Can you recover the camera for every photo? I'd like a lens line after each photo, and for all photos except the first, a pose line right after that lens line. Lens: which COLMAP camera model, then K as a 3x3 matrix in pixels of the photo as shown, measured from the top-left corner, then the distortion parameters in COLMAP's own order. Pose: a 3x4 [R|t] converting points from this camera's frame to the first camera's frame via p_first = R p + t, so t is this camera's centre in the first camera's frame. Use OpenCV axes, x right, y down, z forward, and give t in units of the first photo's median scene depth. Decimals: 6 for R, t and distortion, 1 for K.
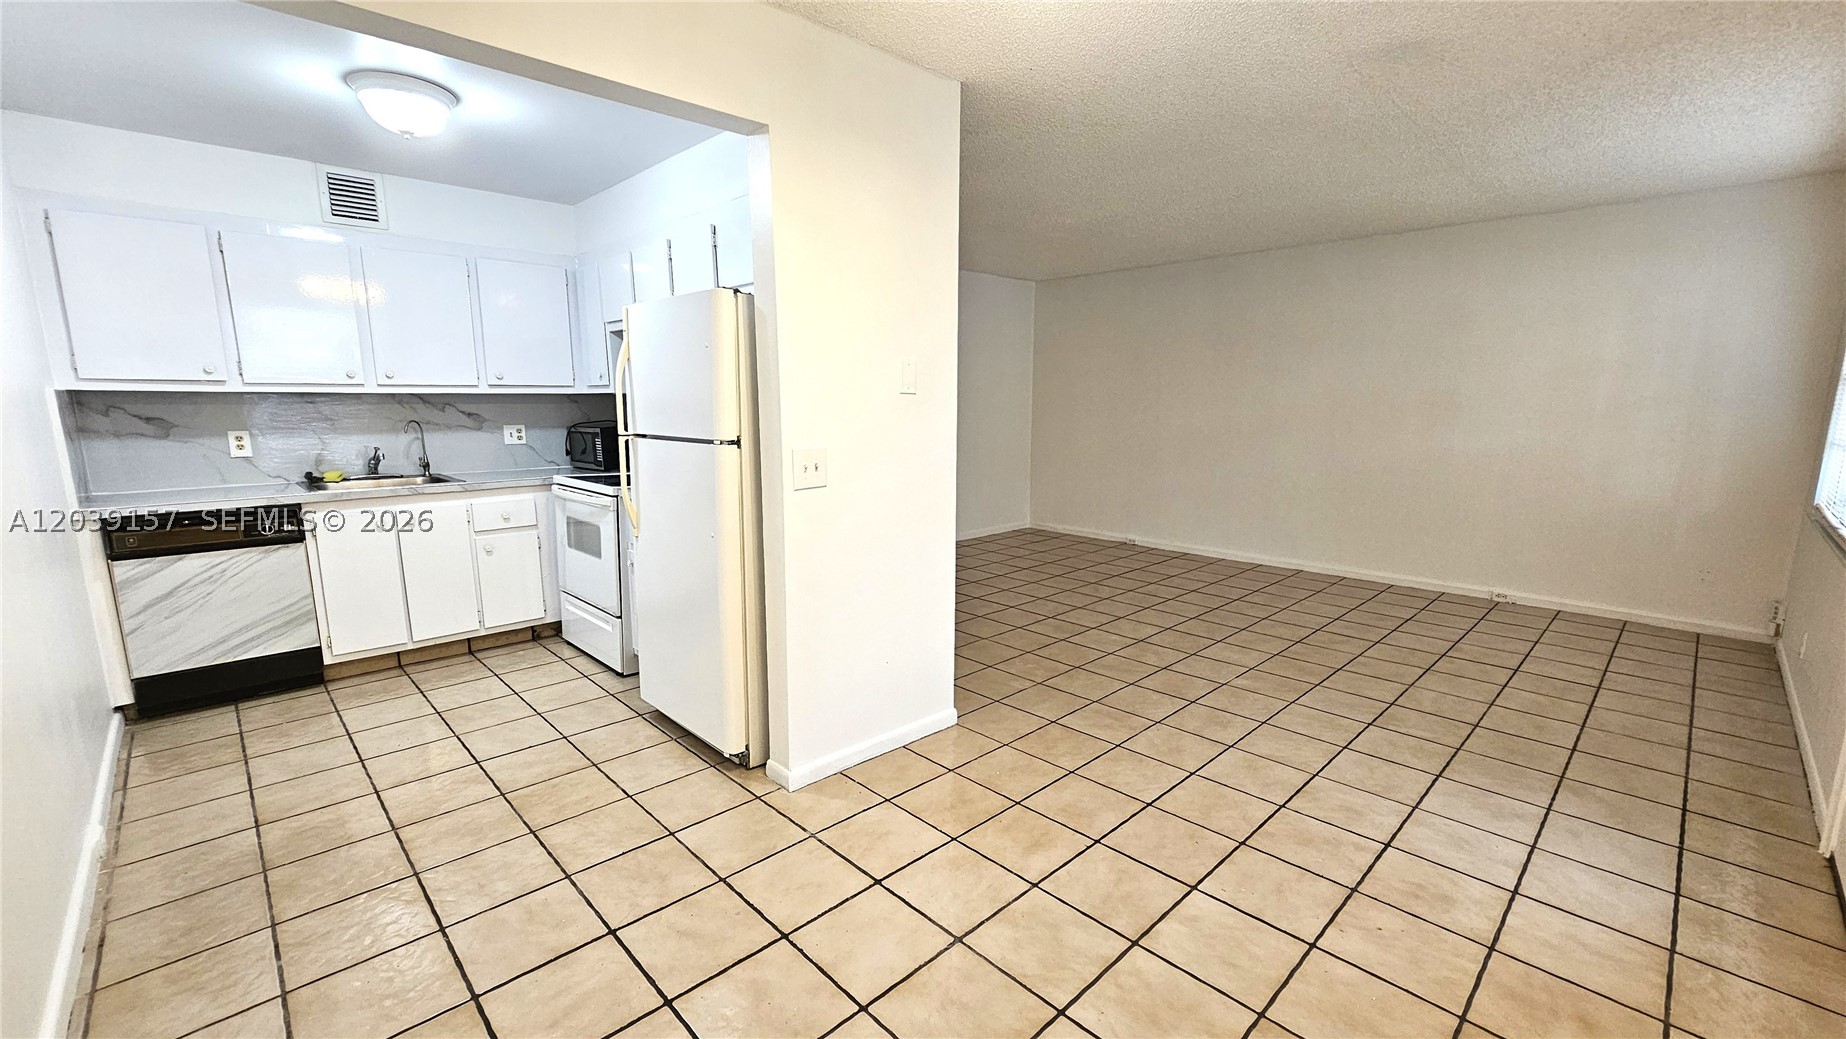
lens RADIAL K [[753.7, 0, 918.8], [0, 753.7, 528.0], [0, 0, 1]] dist [-0.002462, 0.001668]
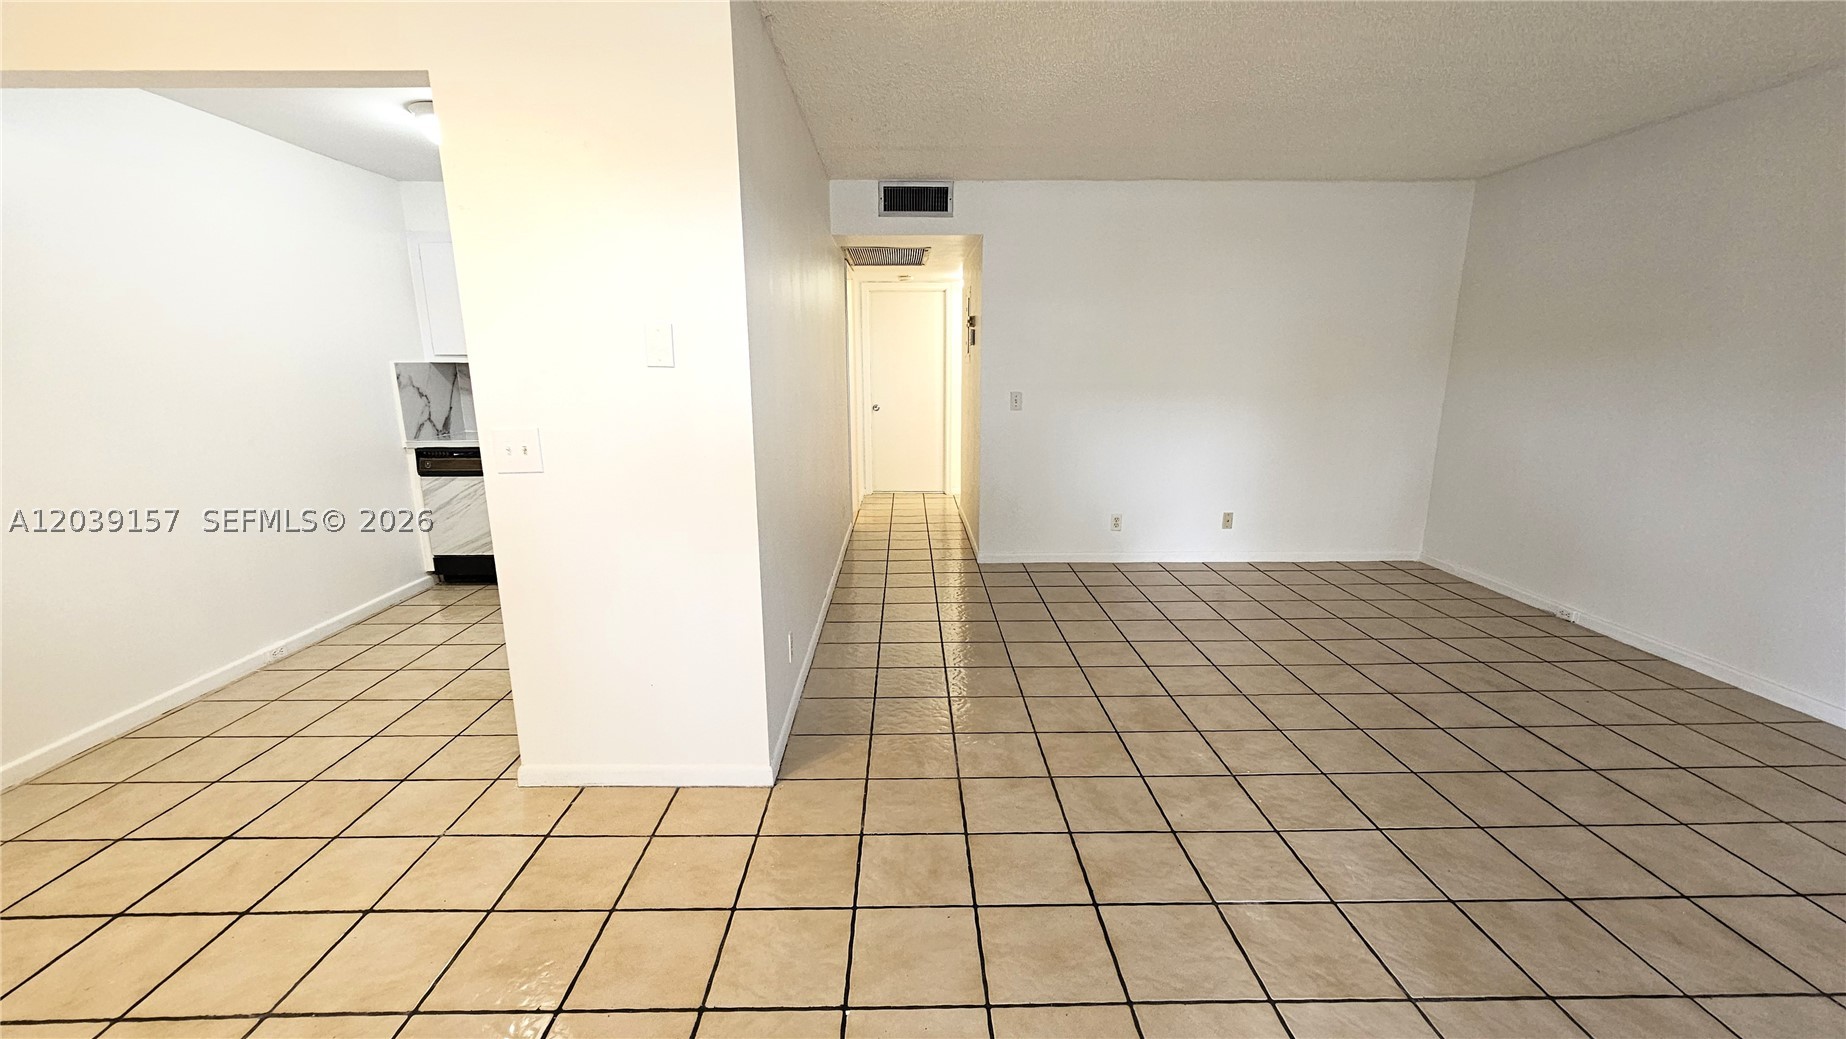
lens RADIAL K [[753.7, 0, 924.6], [0, 753.7, 526.1], [0, 0, 1]] dist [-0.002462, 0.001668]
pose [[0.735939, 0.142243, -0.661937, 0.682678], [-0.114935, 0.989738, 0.084899, -0.100274], [0.667221, 0.013599, 0.744736, 0.538481]]
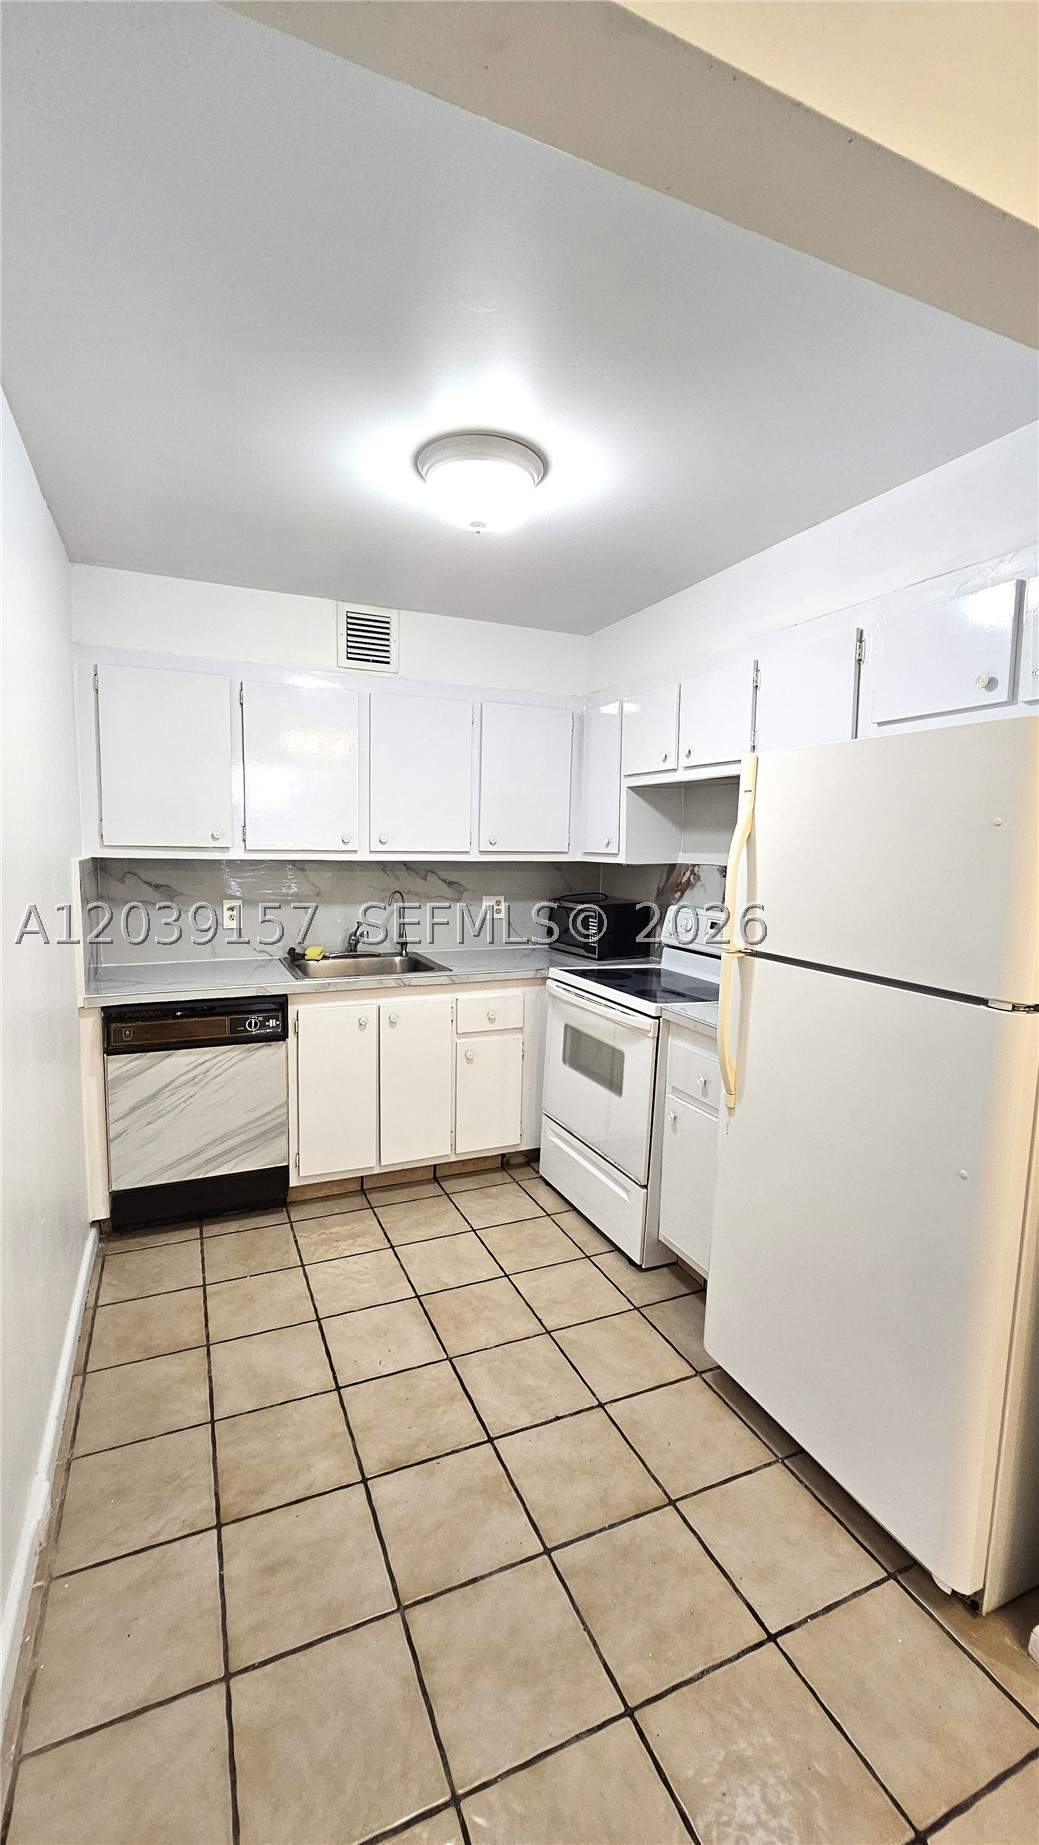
lens RADIAL K [[753.2, 0, 506.8], [0, 753.2, 908.4], [0, 0, 1]] dist [-0.002462, 0.001668]
pose [[0.936822, 0.047140, -0.346616, -0.339667], [-0.075161, 0.994861, -0.067840, -0.098706], [0.341637, 0.089606, 0.935551, 0.322729]]
